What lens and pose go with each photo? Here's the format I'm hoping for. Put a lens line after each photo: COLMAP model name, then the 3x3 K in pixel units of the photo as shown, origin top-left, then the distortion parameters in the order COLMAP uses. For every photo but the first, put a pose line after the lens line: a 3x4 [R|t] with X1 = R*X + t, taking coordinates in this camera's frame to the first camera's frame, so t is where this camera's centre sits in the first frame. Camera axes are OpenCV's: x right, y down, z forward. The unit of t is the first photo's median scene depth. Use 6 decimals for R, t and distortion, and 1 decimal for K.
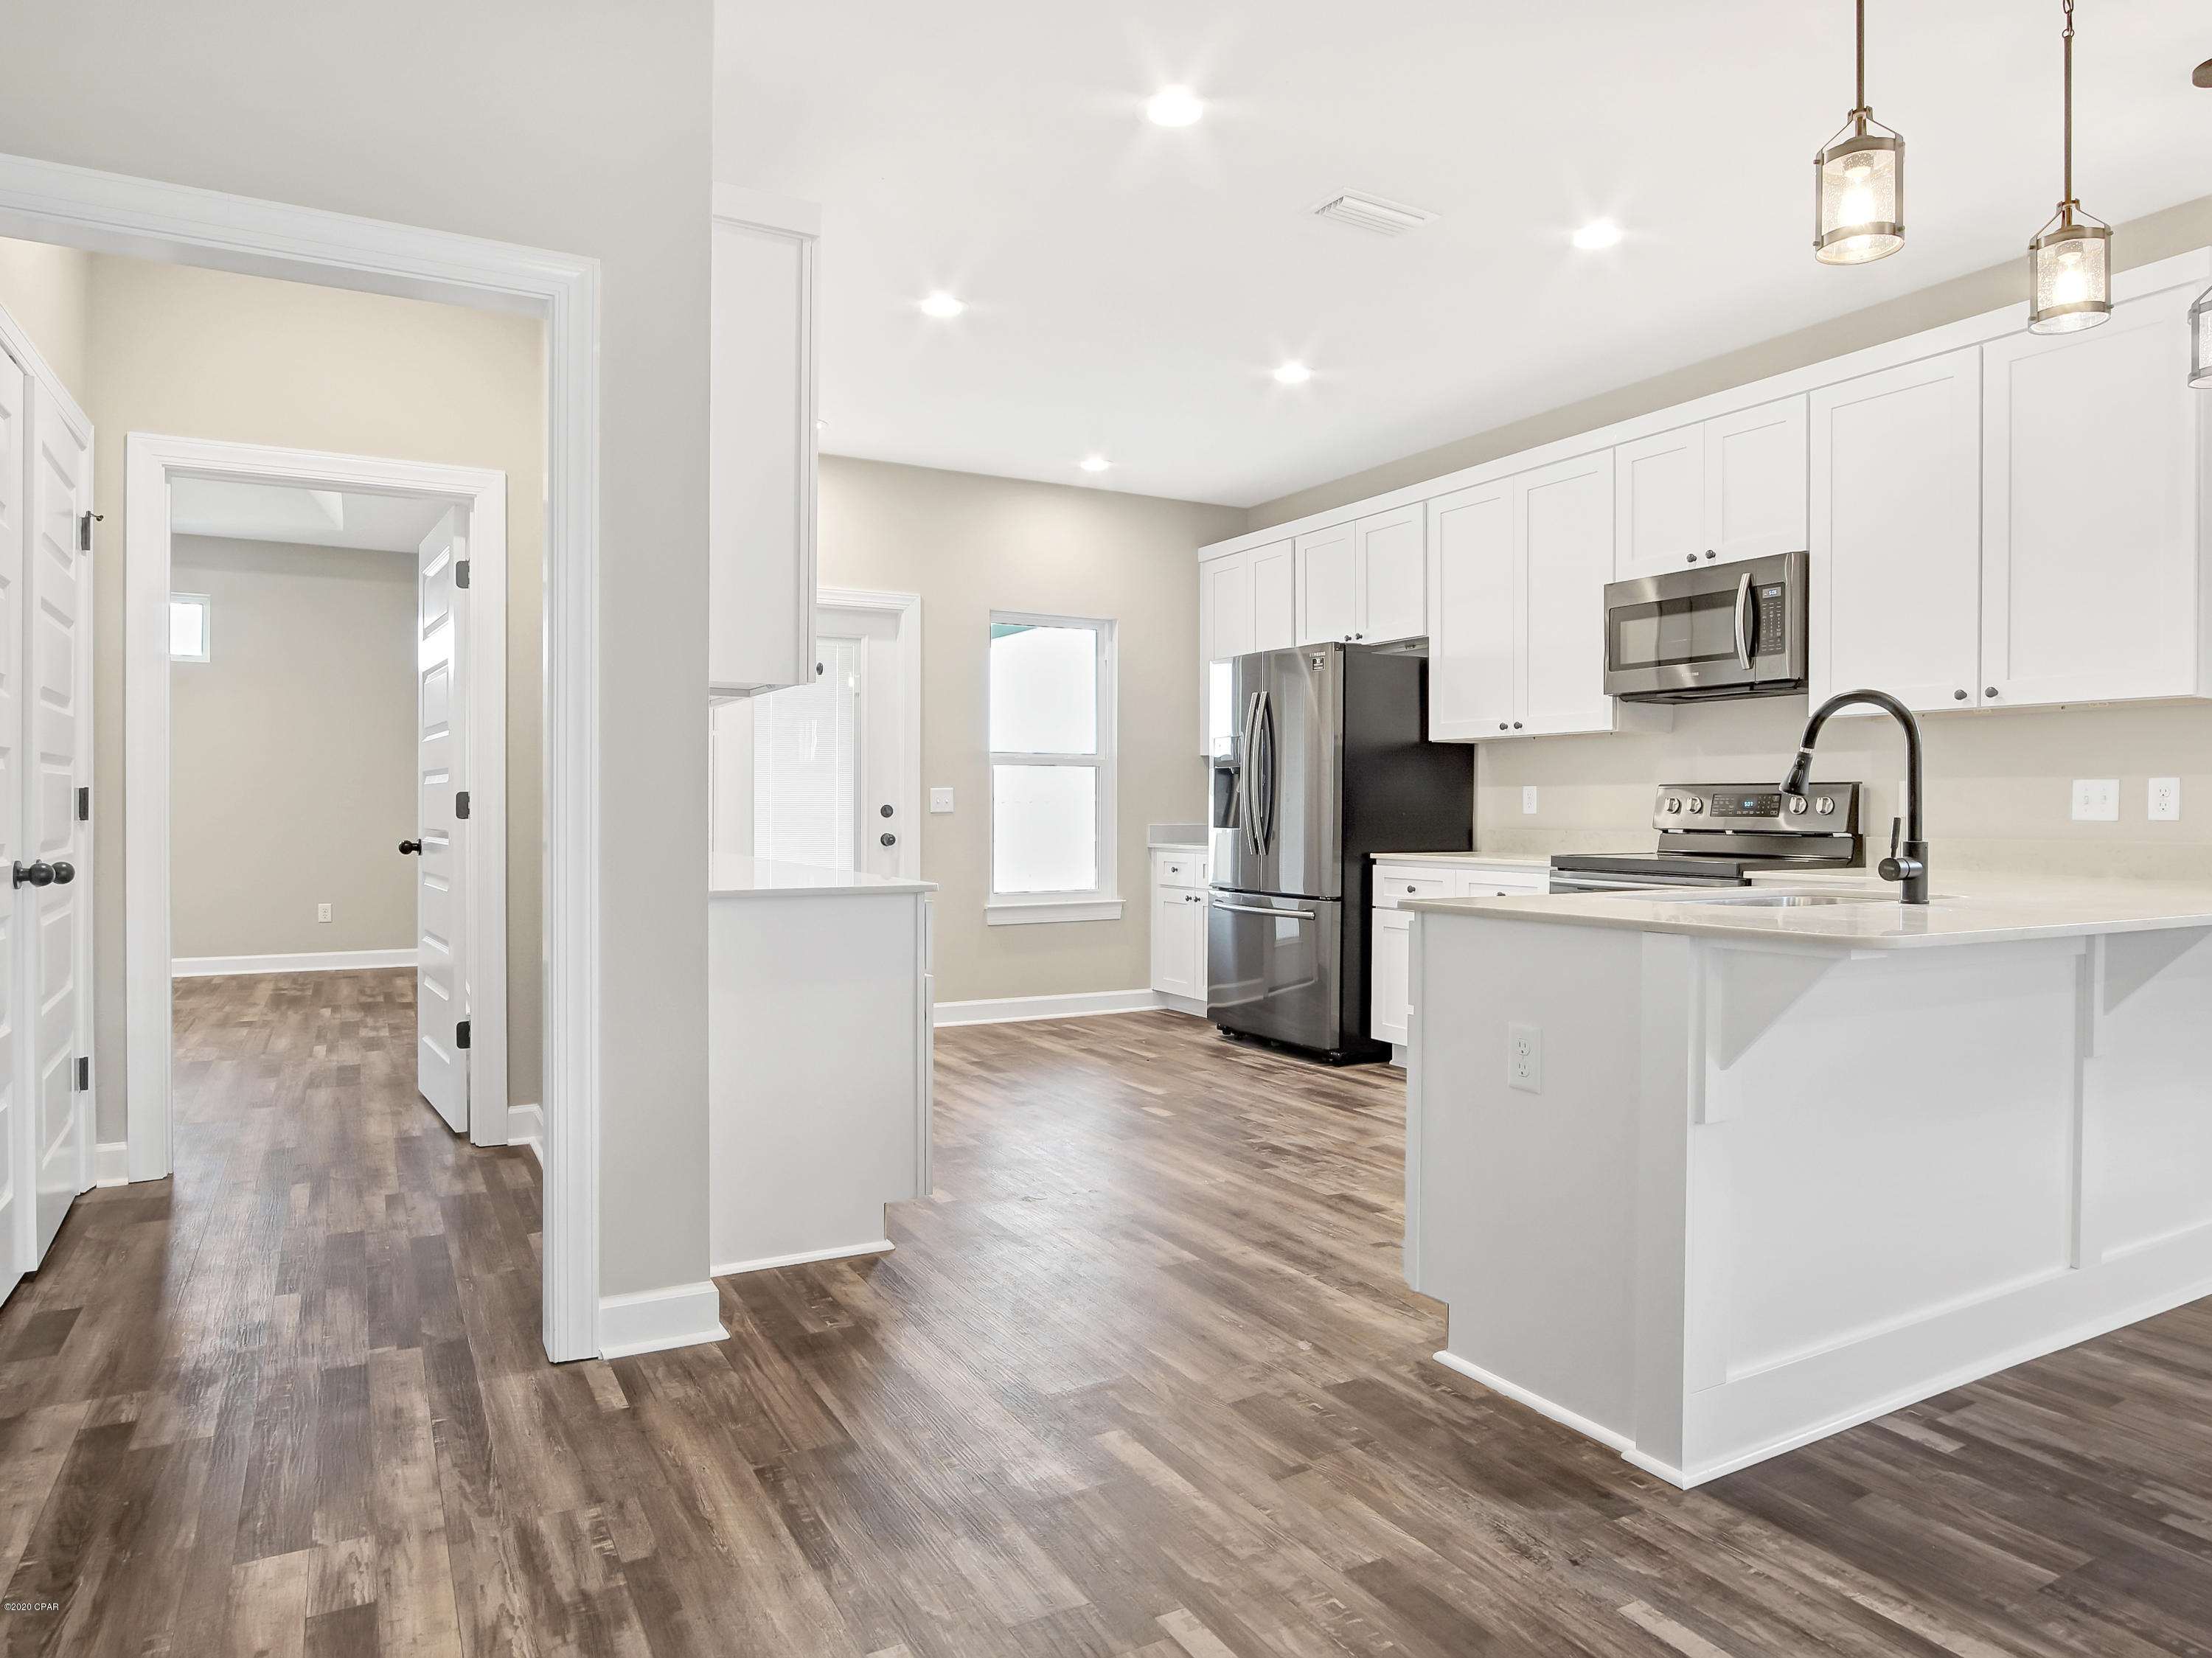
lens RADIAL K [[1392.3, 0, 1094.6], [0, 1392.3, 820.0], [0, 0, 1]] dist [-0.029546, 0.000481]
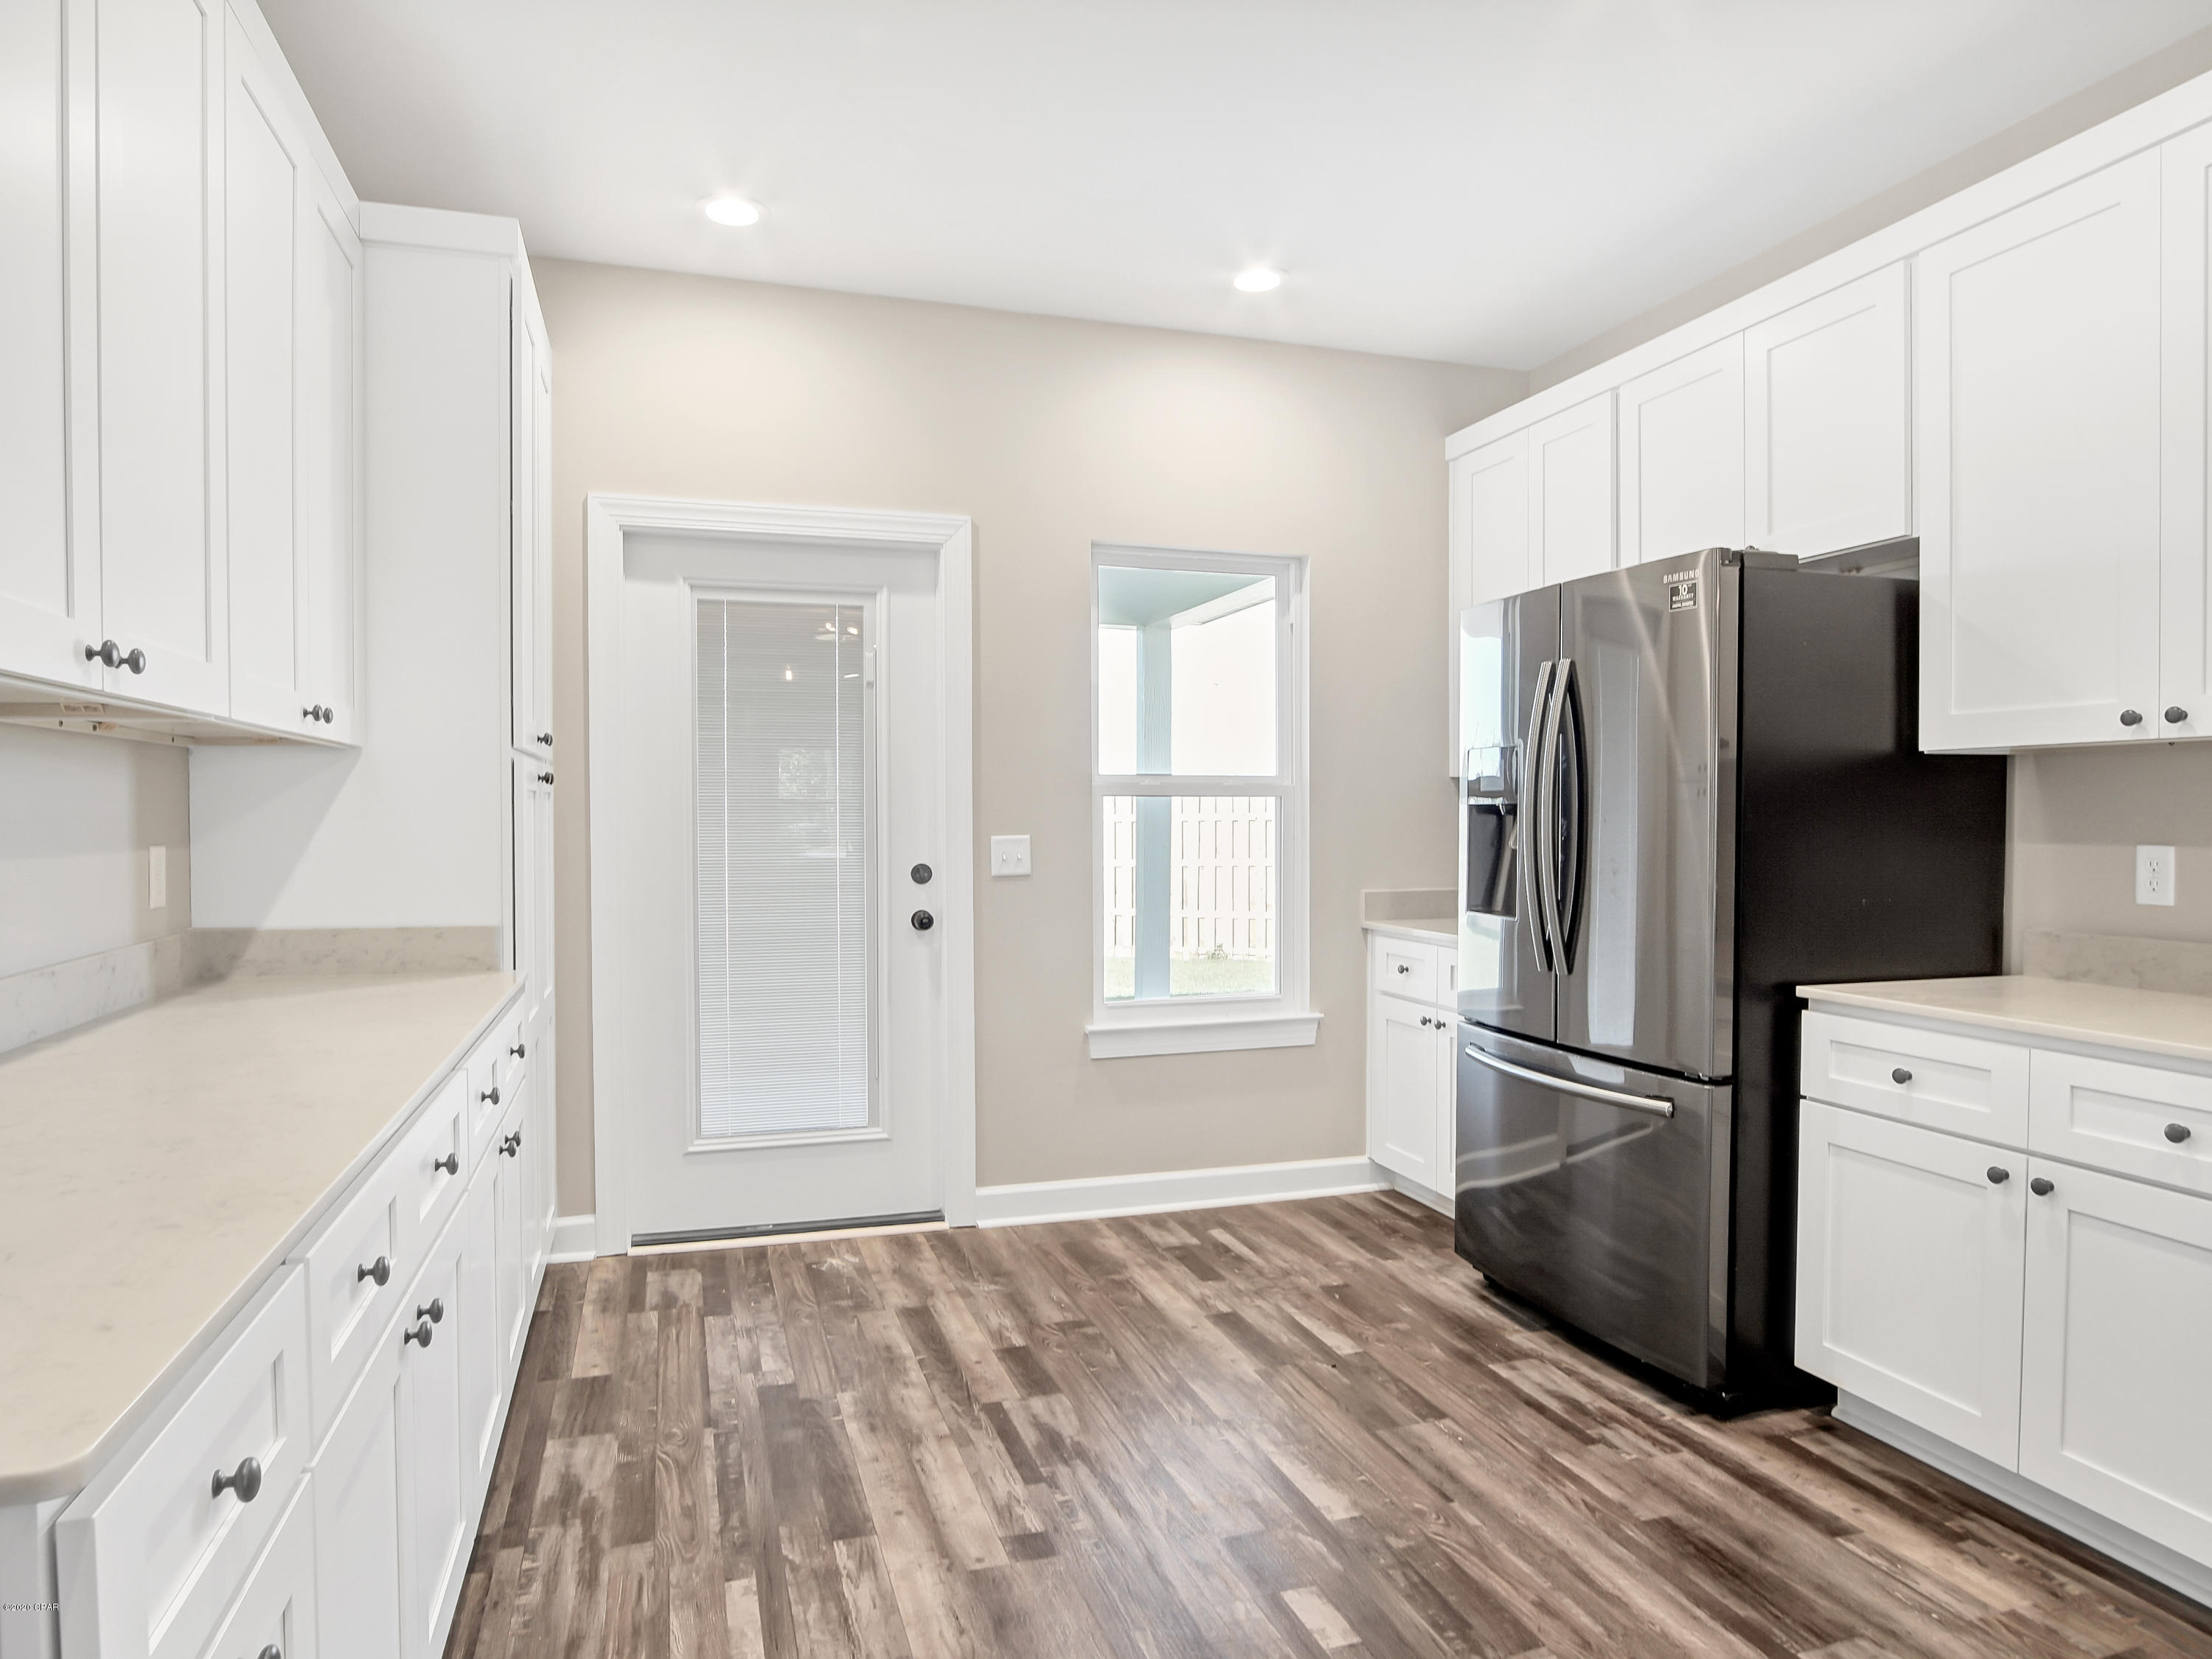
lens RADIAL K [[1377.7, 0, 1118.1], [0, 1377.7, 838.3], [0, 0, 1]] dist [-0.023764, -0.000005]
pose [[0.984421, 0.000621, -0.175827, 0.044961], [0.000357, 0.999985, 0.005532, -0.026684], [0.175827, -0.005509, 0.984406, 0.437545]]
